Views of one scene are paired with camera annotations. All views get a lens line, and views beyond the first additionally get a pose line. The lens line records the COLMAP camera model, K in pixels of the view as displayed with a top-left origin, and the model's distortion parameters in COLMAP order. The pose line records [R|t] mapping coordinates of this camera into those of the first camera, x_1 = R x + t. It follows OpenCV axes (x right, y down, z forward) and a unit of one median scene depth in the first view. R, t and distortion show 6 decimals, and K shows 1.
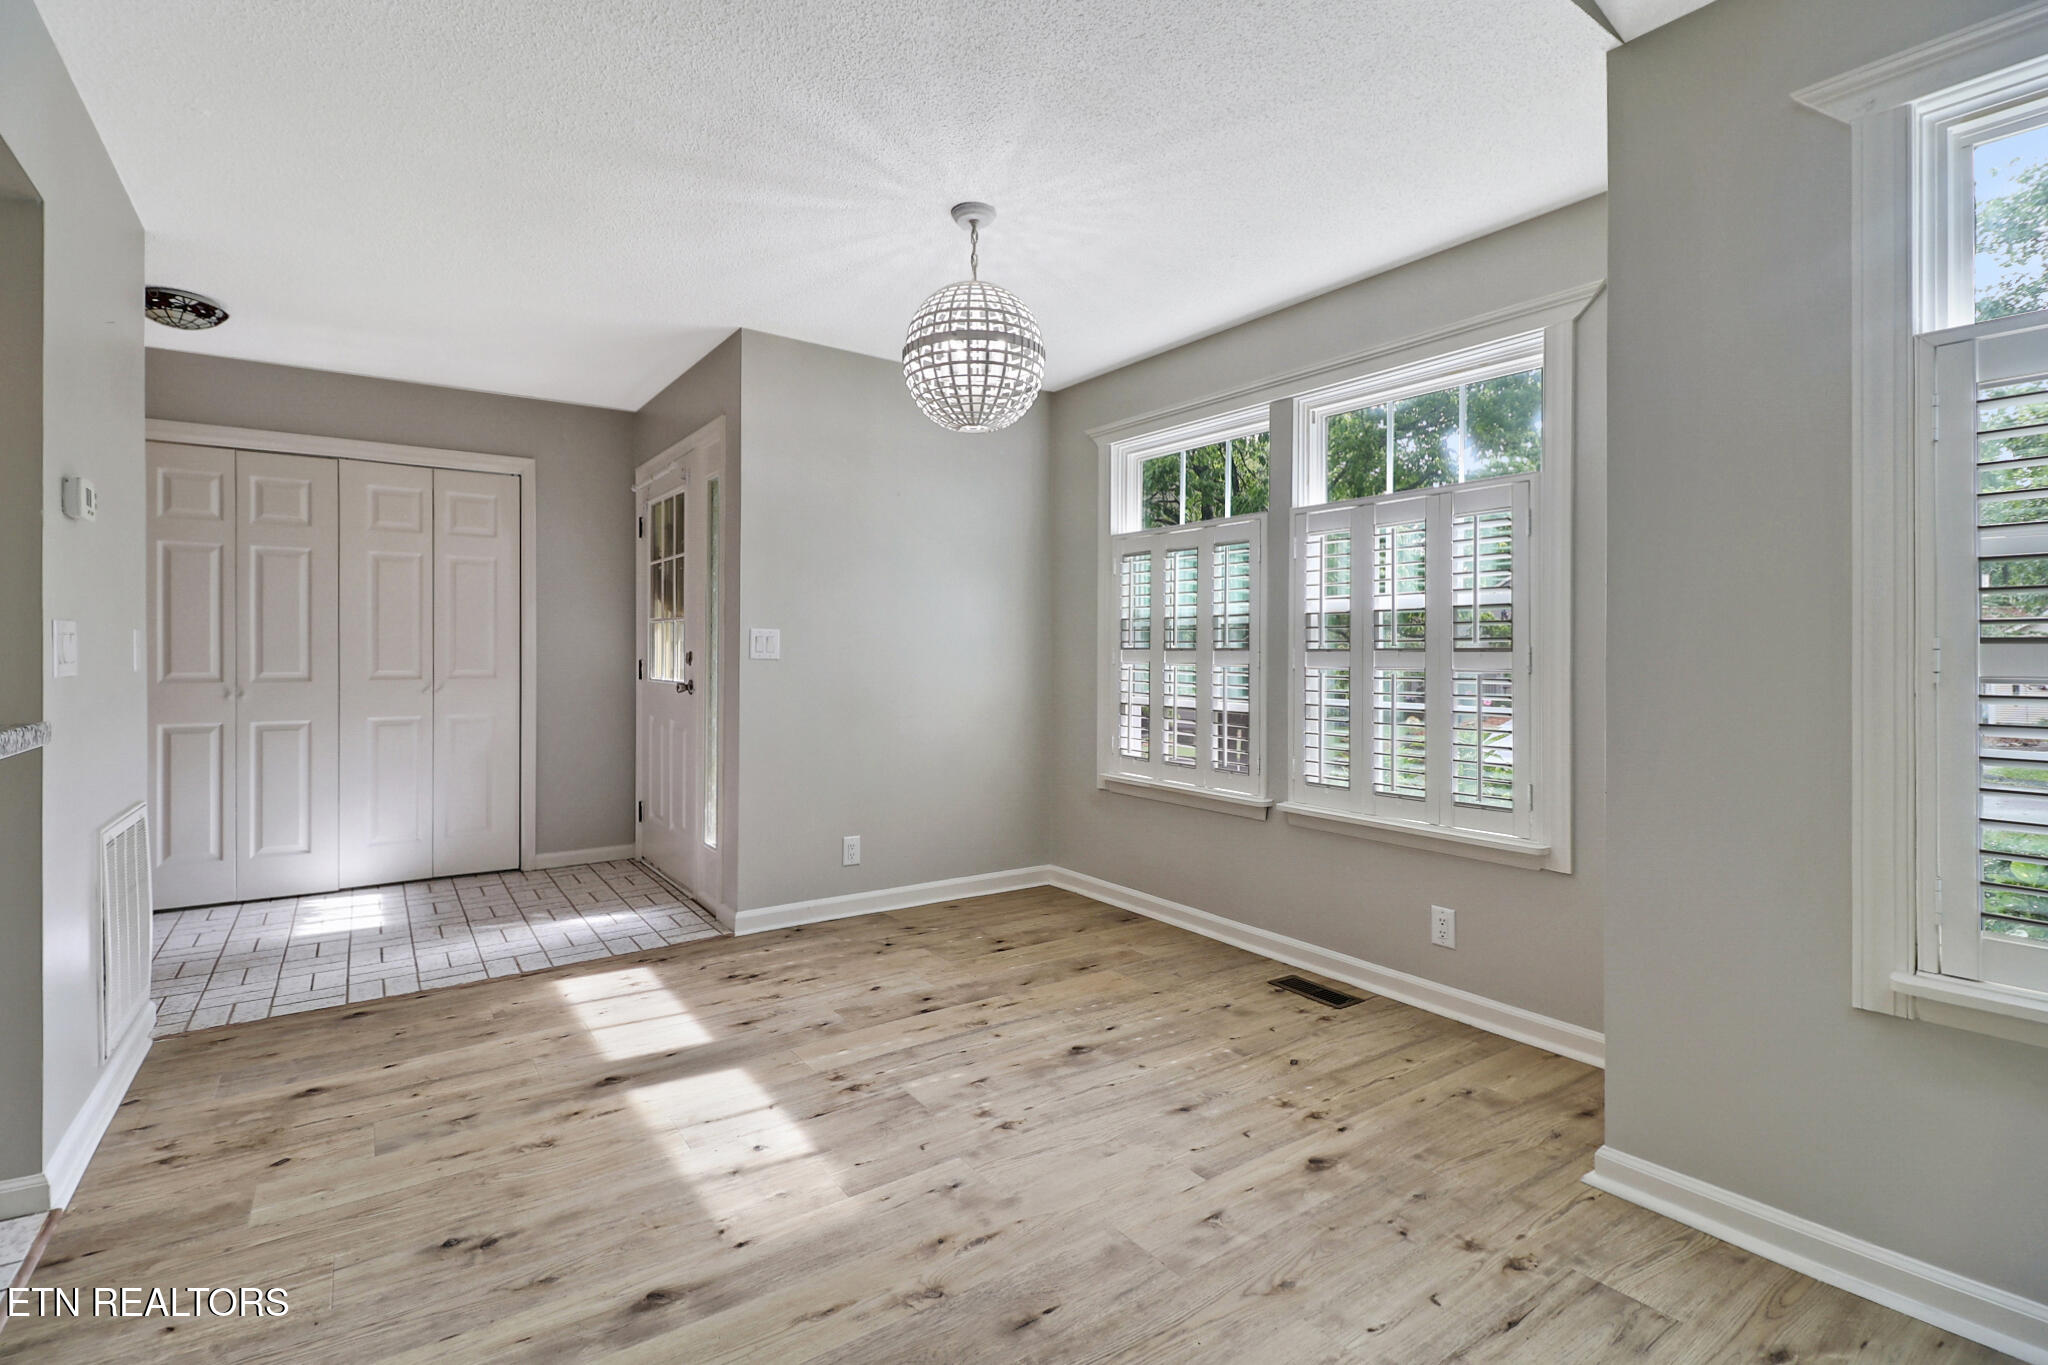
lens RADIAL K [[954.8, 0, 1027.6], [0, 954.8, 668.8], [0, 0, 1]] dist [-0.009295, -0.003863]
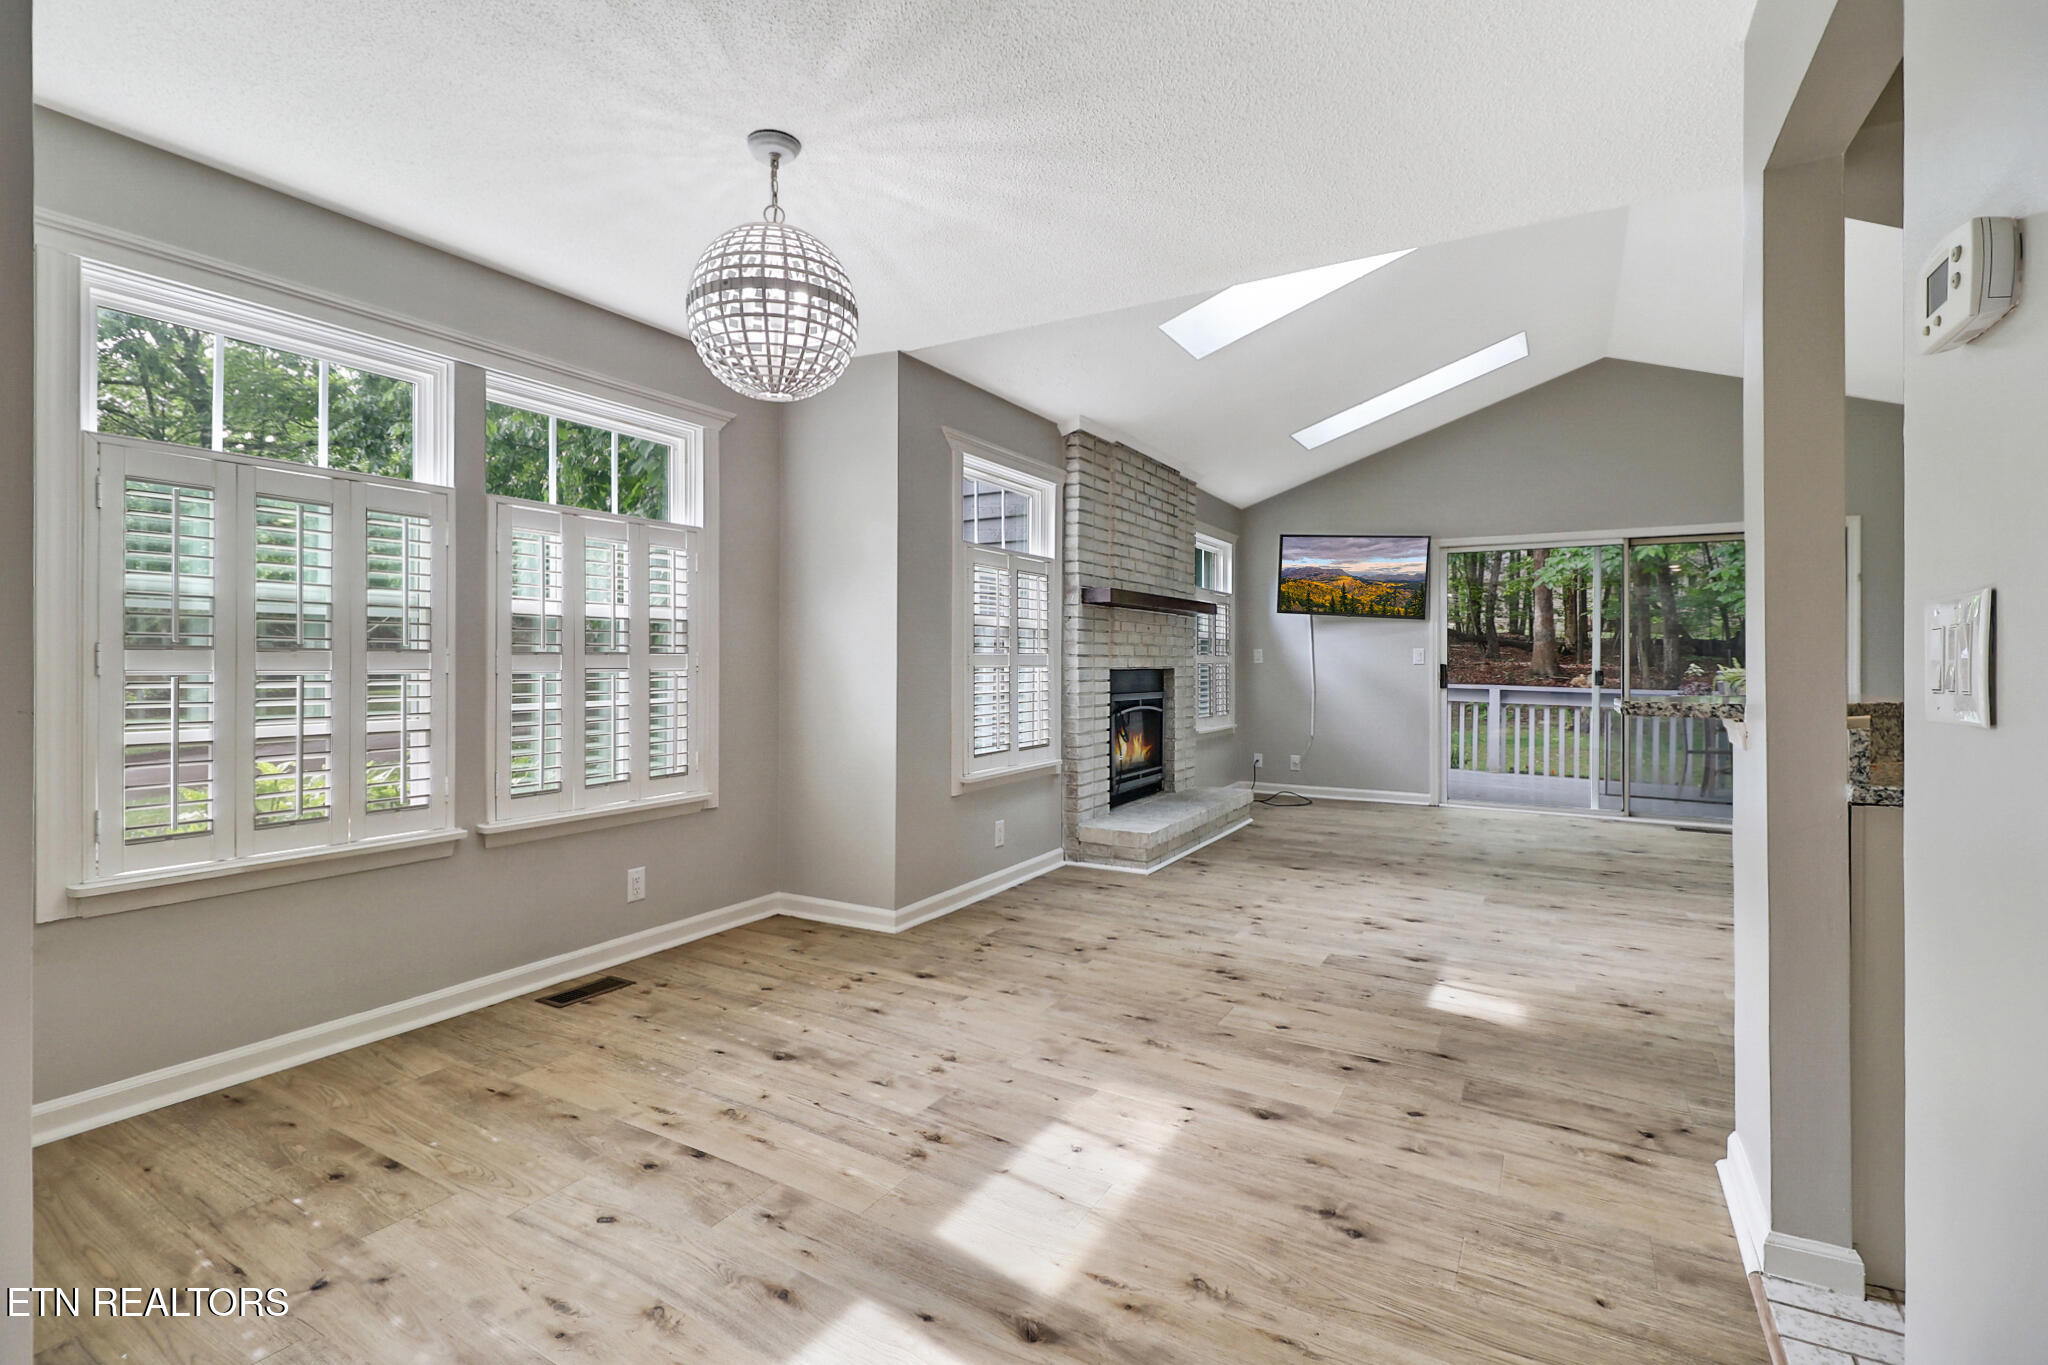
lens RADIAL K [[954.8, 0, 1001.6], [0, 954.8, 657.8], [0, 0, 1]] dist [-0.009295, -0.003863]
pose [[-0.412401, -0.001135, 0.911002, -0.957159], [0.011281, 0.999916, 0.006353, -0.018403], [-0.910933, 0.012897, -0.412353, 1.216598]]
